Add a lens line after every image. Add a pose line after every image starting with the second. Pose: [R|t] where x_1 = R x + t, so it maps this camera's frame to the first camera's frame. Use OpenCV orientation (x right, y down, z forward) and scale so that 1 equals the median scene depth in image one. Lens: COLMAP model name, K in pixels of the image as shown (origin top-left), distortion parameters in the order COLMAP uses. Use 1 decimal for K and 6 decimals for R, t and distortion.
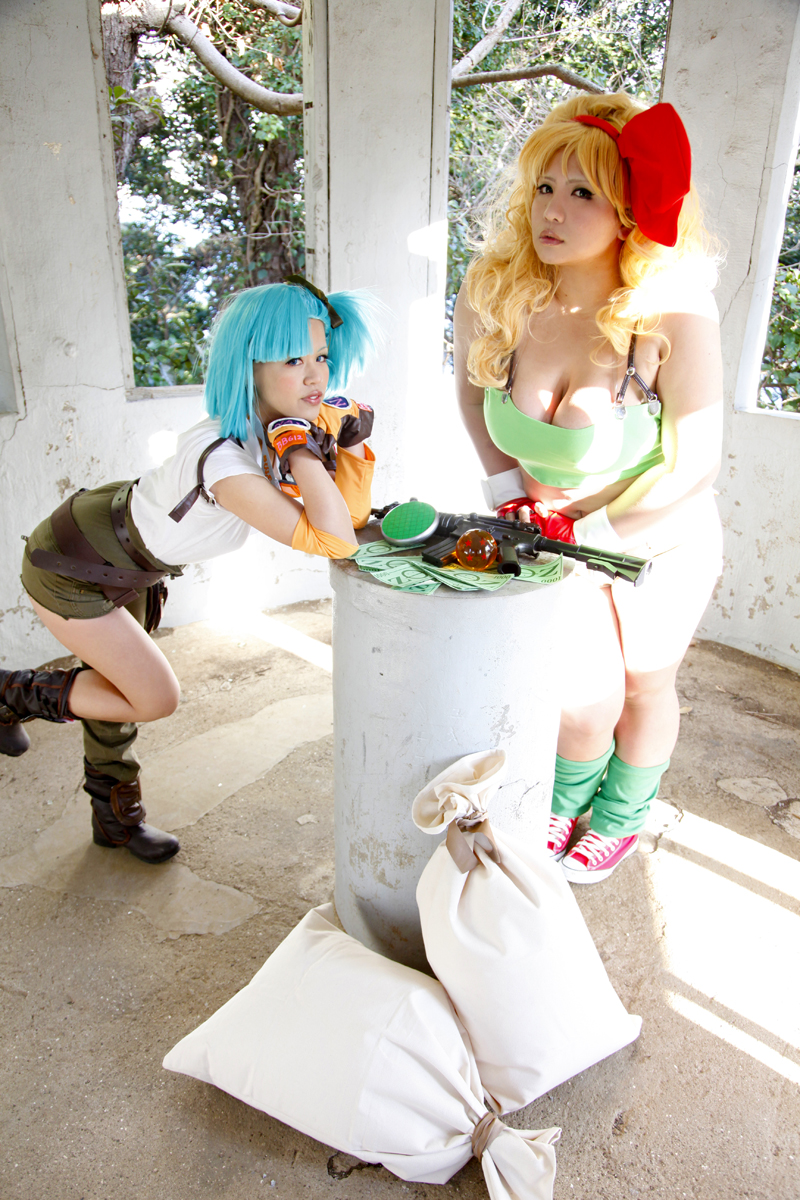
lens RADIAL K [[962.4, 0, 401.8], [0, 962.4, 617.8], [0, 0, 1]] dist [-0.103659, 0.096295]
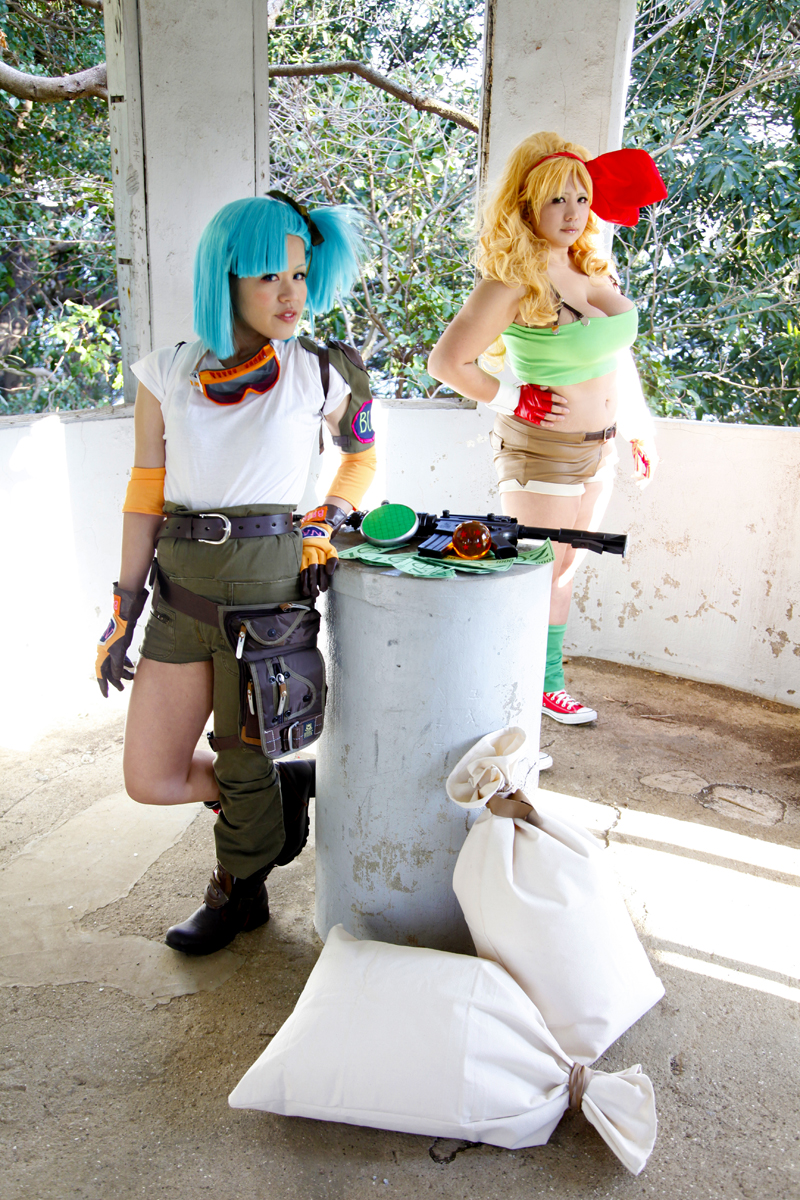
lens RADIAL K [[1279.4, 0, 398.9], [0, 1279.4, 620.2], [0, 0, 1]] dist [-0.005772, 0.113913]
pose [[0.947739, -0.090584, 0.305917, -0.396598], [0.118364, 0.990248, -0.073476, 0.100756], [-0.296278, 0.105846, 0.949219, -0.278767]]
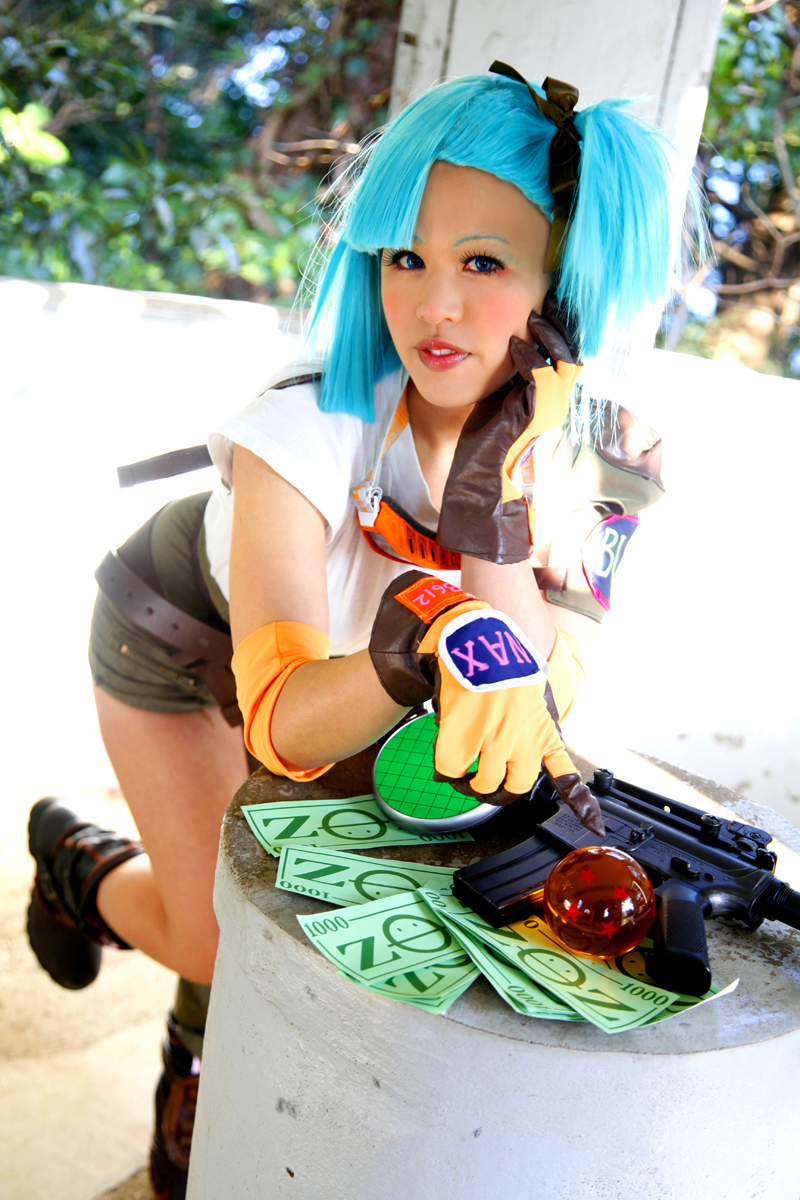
lens RADIAL K [[1846.8, 0, 400.0], [0, 1846.8, 600.0], [0, 0, 1]] dist [0.011167, 0.046926]
pose [[0.979926, 0.174453, -0.096497, 0.047395], [-0.180919, 0.981488, -0.062840, -0.112438], [0.083748, 0.079037, 0.993348, 0.243365]]
